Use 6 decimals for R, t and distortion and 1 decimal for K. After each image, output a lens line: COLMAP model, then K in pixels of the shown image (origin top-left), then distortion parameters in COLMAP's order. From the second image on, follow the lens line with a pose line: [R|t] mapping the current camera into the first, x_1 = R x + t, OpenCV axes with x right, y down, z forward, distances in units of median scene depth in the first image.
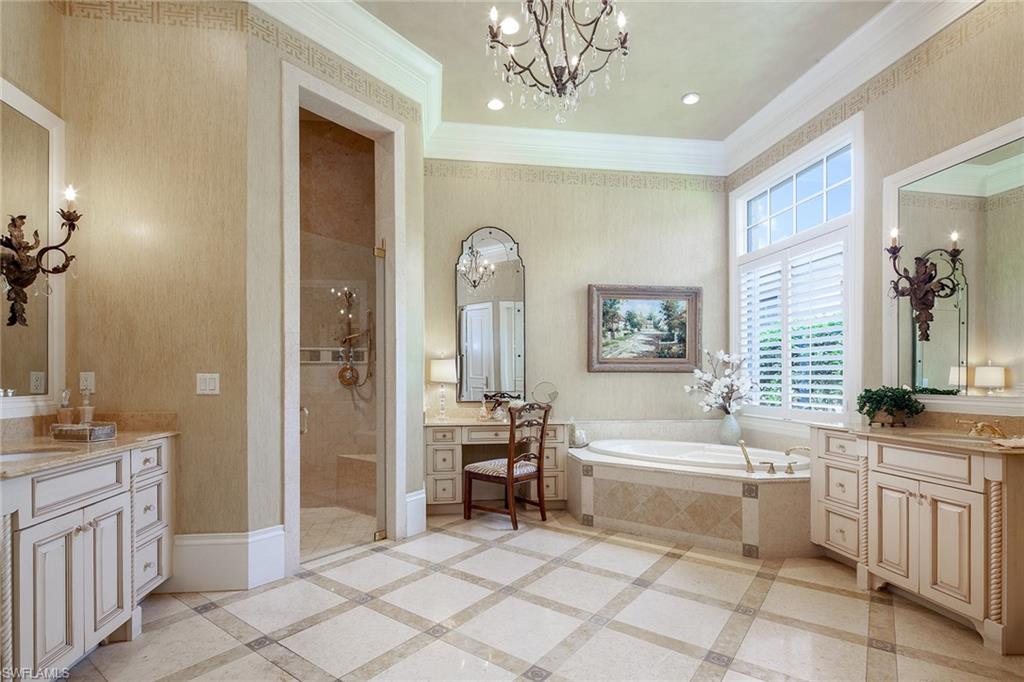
lens RADIAL K [[493.8, 0, 512.4], [0, 493.8, 378.1], [0, 0, 1]] dist [0.001010, -0.000902]
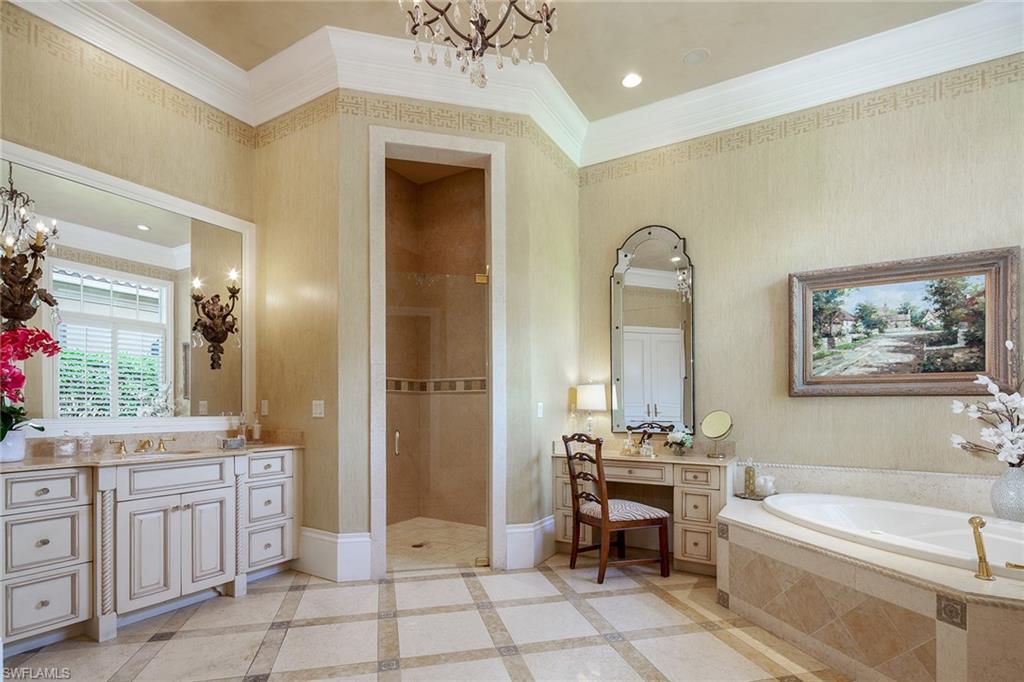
lens RADIAL K [[499.7, 0, 509.5], [0, 499.7, 407.7], [0, 0, 1]] dist [0.001442, -0.000769]
pose [[0.775197, 0.000810, -0.631719, 0.393905], [-0.001300, 0.999999, -0.000312, 0.006182], [0.631718, 0.001063, 0.775198, 0.238351]]
